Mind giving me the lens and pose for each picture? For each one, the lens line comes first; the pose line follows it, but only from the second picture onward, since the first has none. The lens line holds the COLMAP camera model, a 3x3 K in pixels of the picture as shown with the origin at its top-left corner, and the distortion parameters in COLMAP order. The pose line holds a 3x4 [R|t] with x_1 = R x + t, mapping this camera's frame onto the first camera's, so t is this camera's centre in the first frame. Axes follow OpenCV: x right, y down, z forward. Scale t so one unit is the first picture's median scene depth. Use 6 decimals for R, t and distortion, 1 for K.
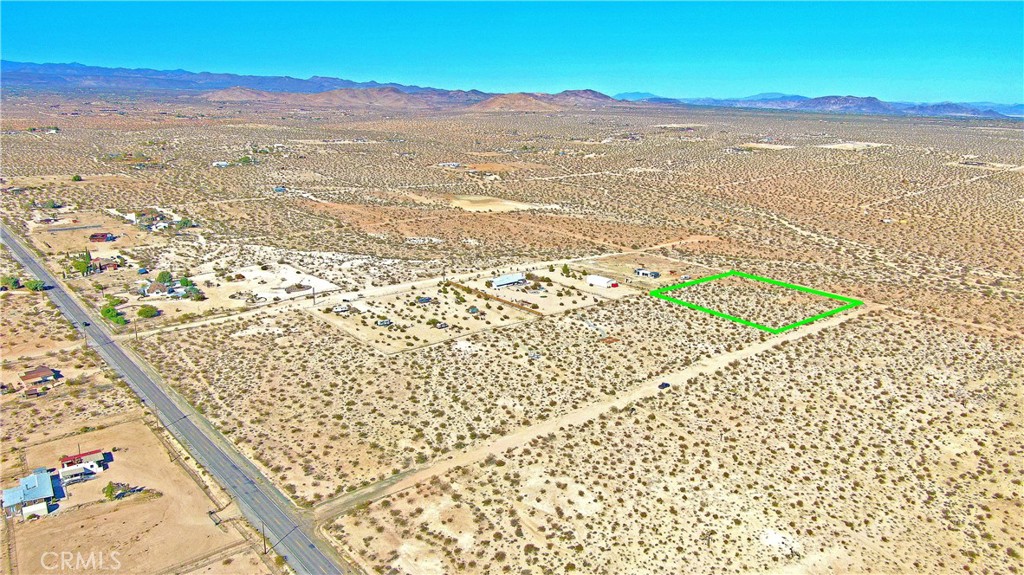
lens RADIAL K [[731.7, 0, 515.7], [0, 731.7, 285.3], [0, 0, 1]] dist [-0.018104, -0.001238]
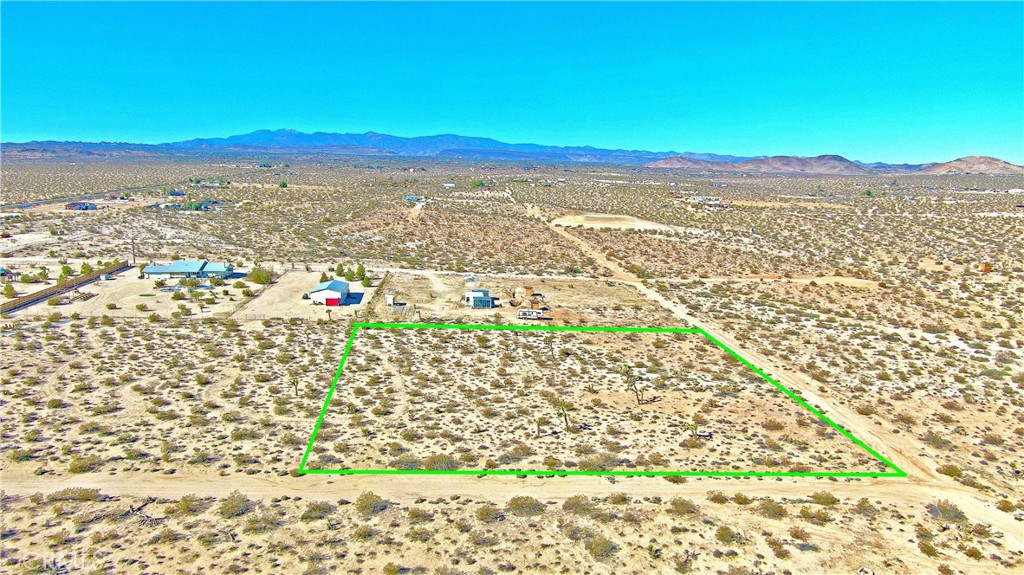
lens RADIAL K [[731.7, 0, 515.7], [0, 731.7, 285.3], [0, 0, 1]] dist [-0.018104, -0.001238]
pose [[0.806790, 0.094565, -0.583221, 0.605298], [-0.156668, 0.986014, -0.056849, -0.003241], [0.569688, 0.137237, 0.810322, 0.835806]]
